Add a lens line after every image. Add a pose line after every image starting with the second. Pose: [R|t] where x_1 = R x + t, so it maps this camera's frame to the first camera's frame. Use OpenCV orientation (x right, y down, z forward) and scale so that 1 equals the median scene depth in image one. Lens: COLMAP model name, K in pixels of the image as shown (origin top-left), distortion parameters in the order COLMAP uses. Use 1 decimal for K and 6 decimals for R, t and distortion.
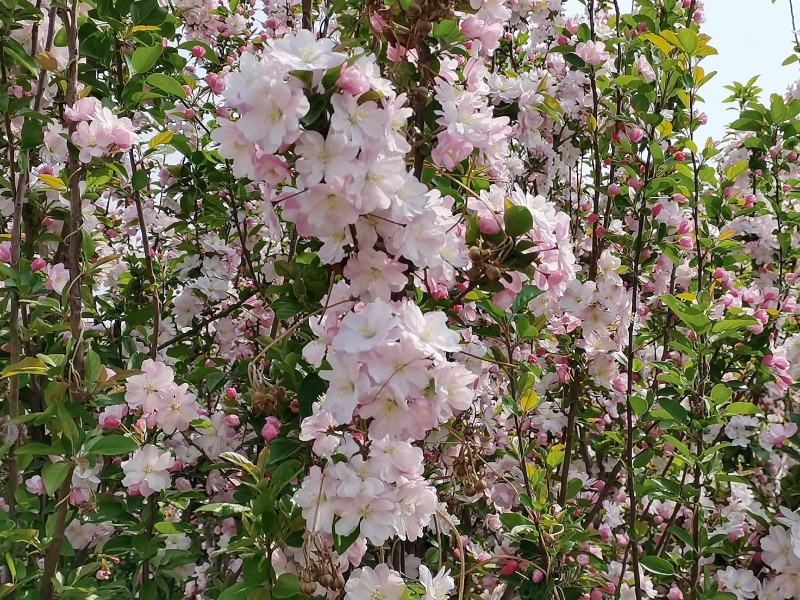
lens RADIAL K [[1231.2, 0, 400.3], [0, 1231.2, 339.8], [0, 0, 1]] dist [0.041431, 0.168393]
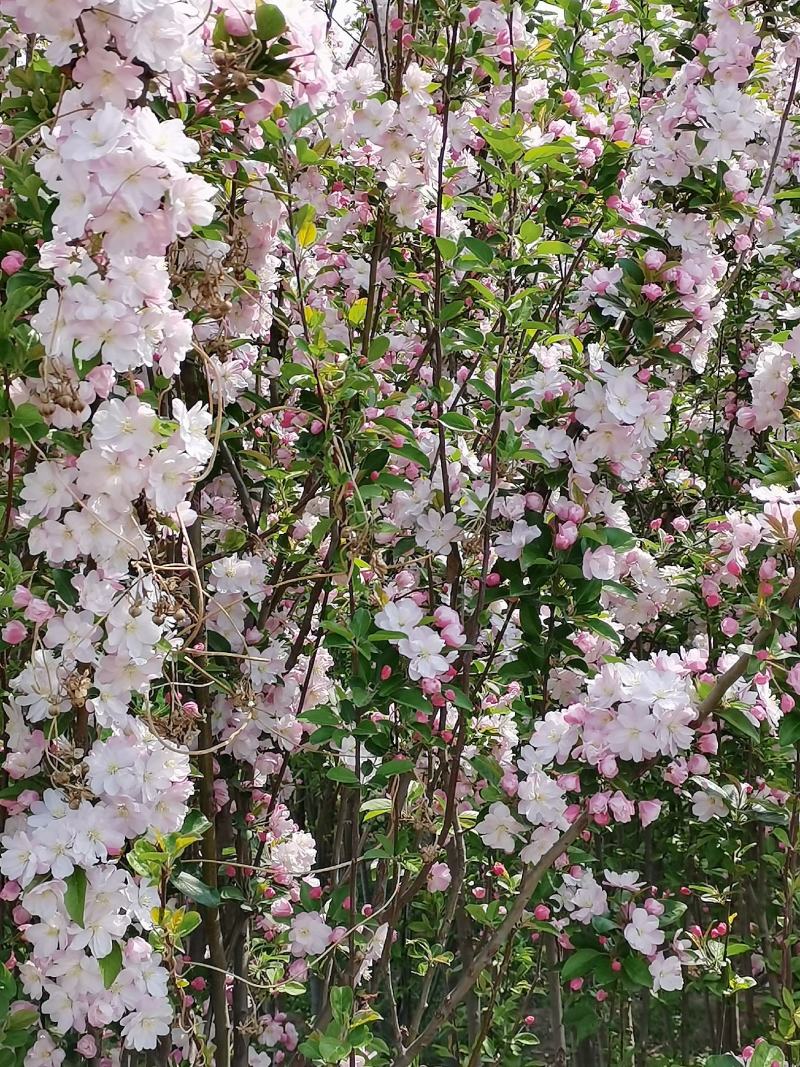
lens RADIAL K [[1642.2, 0, 400.0], [0, 1642.2, 533.5], [0, 0, 1]] dist [0.041431, 0.168393]
pose [[0.995045, -0.019052, 0.097585, 0.067527], [-0.000365, 0.980763, 0.195202, 0.038518], [-0.099427, -0.194271, 0.975896, -0.290456]]
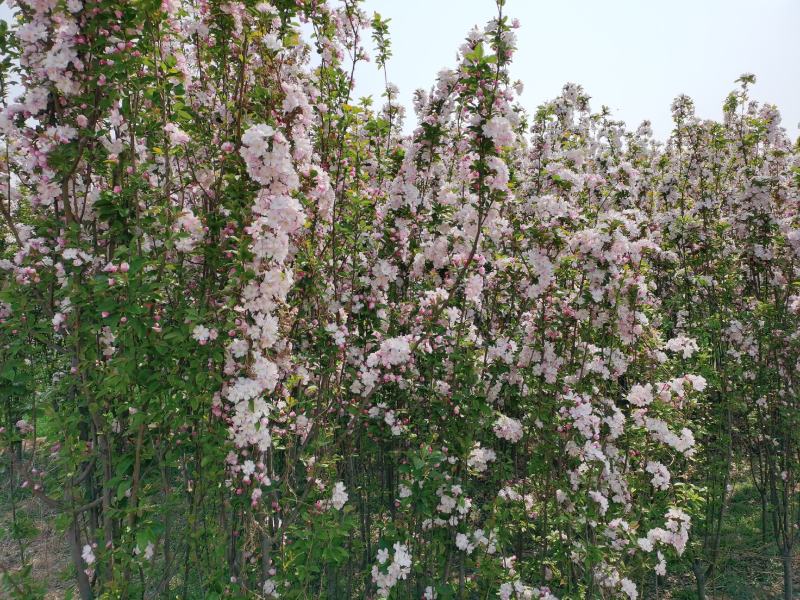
lens RADIAL K [[596.9, 0, 400.0], [0, 596.9, 300.0], [0, 0, 1]] dist [0.004708, 0.000644]
pose [[0.942021, -0.030906, 0.334127, -0.268439], [-0.025201, 0.986421, 0.162292, -0.020085], [-0.334606, -0.161303, 0.928450, -0.799607]]
